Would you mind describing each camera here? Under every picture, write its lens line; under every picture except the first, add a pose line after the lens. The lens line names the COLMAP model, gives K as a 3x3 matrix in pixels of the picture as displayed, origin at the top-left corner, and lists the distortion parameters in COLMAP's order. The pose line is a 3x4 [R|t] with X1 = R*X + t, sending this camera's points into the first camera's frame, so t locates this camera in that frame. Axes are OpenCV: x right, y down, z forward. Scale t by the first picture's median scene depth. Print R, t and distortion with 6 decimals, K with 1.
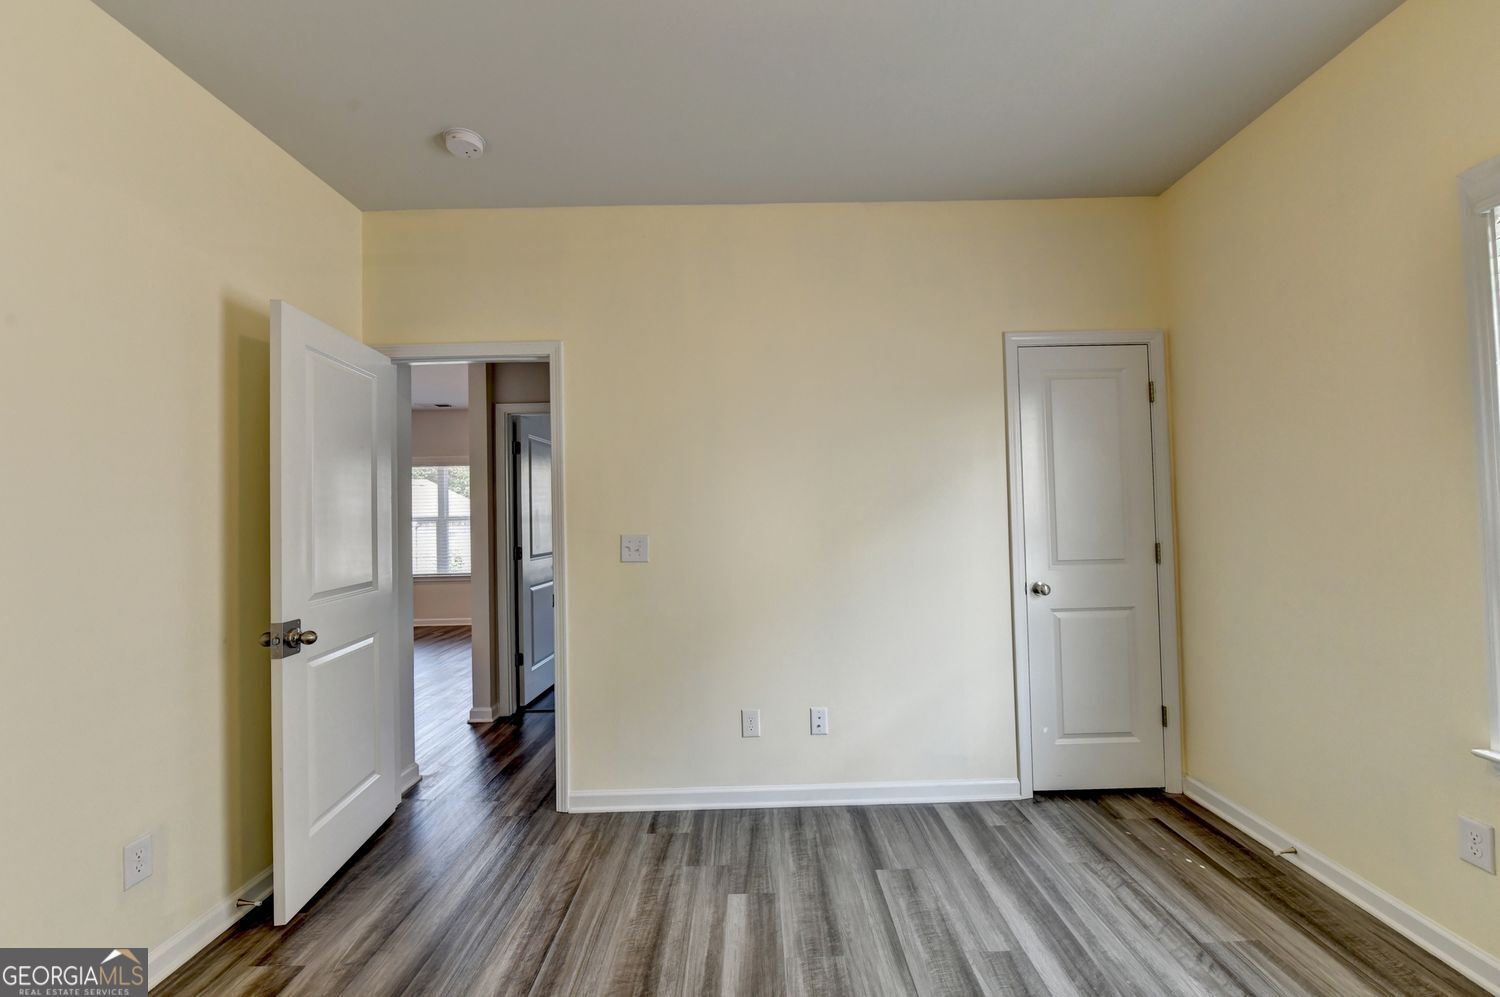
lens RADIAL K [[592.4, 0, 750.0], [0, 592.4, 498.5], [0, 0, 1]] dist [-0.000387, -0.000482]
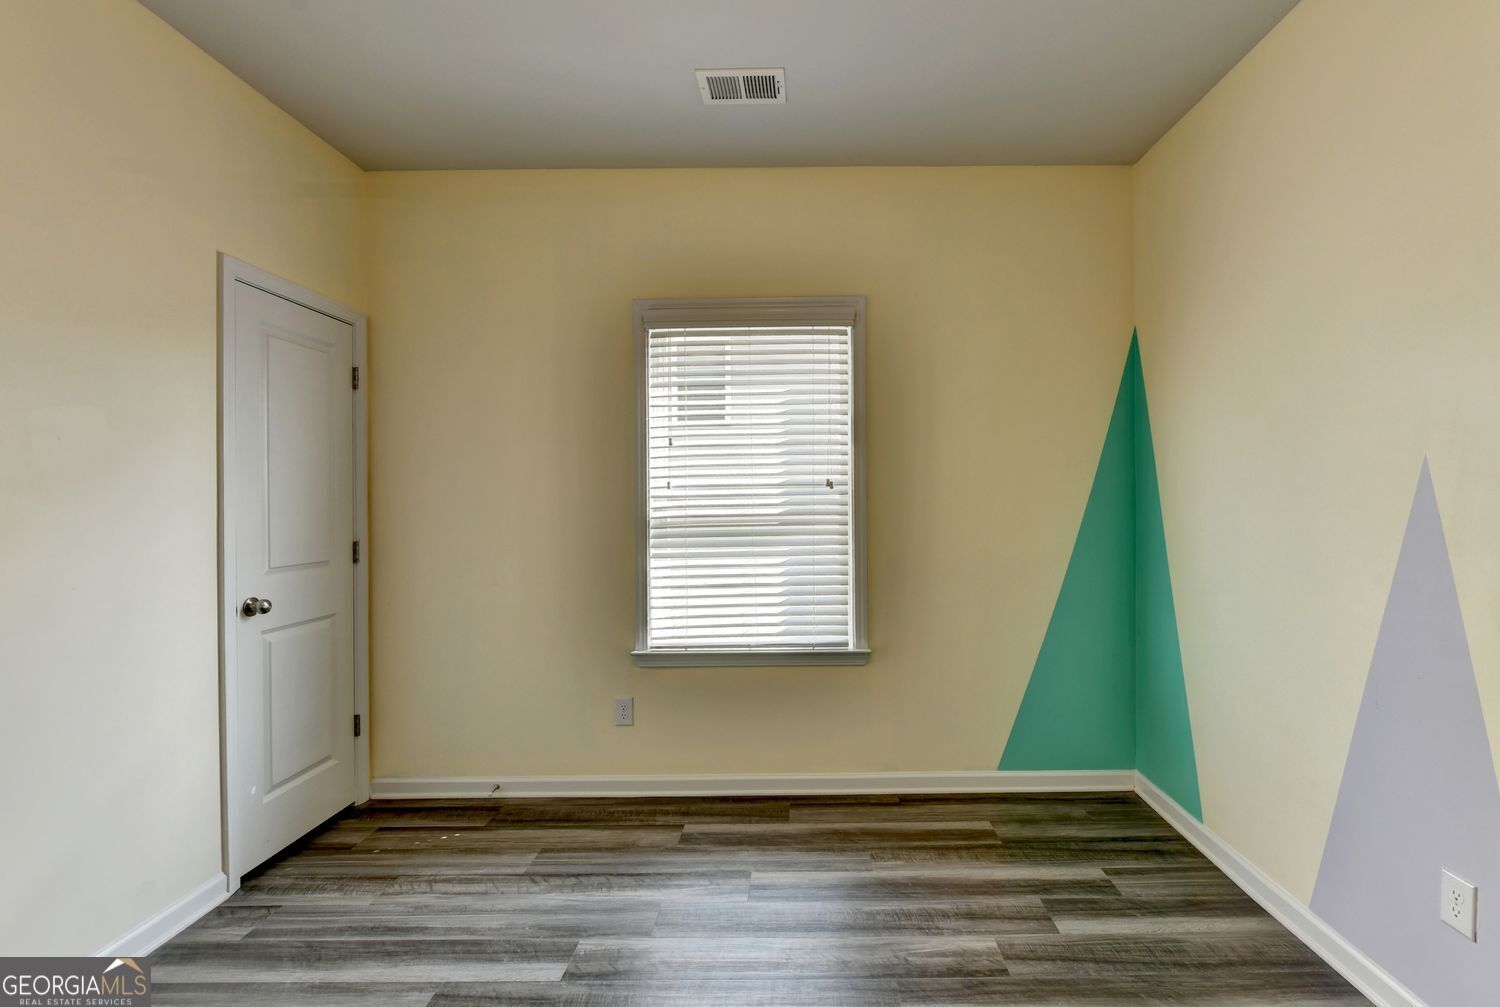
lens RADIAL K [[751.9, 0, 750.0], [0, 751.9, 503.5], [0, 0, 1]] dist [-0.000309, 0.000343]
pose [[0.024172, 0.018365, 0.999539, -0.584914], [-0.020017, 0.999640, -0.017882, 0.030478], [-0.999507, -0.019576, 0.024531, 0.429099]]
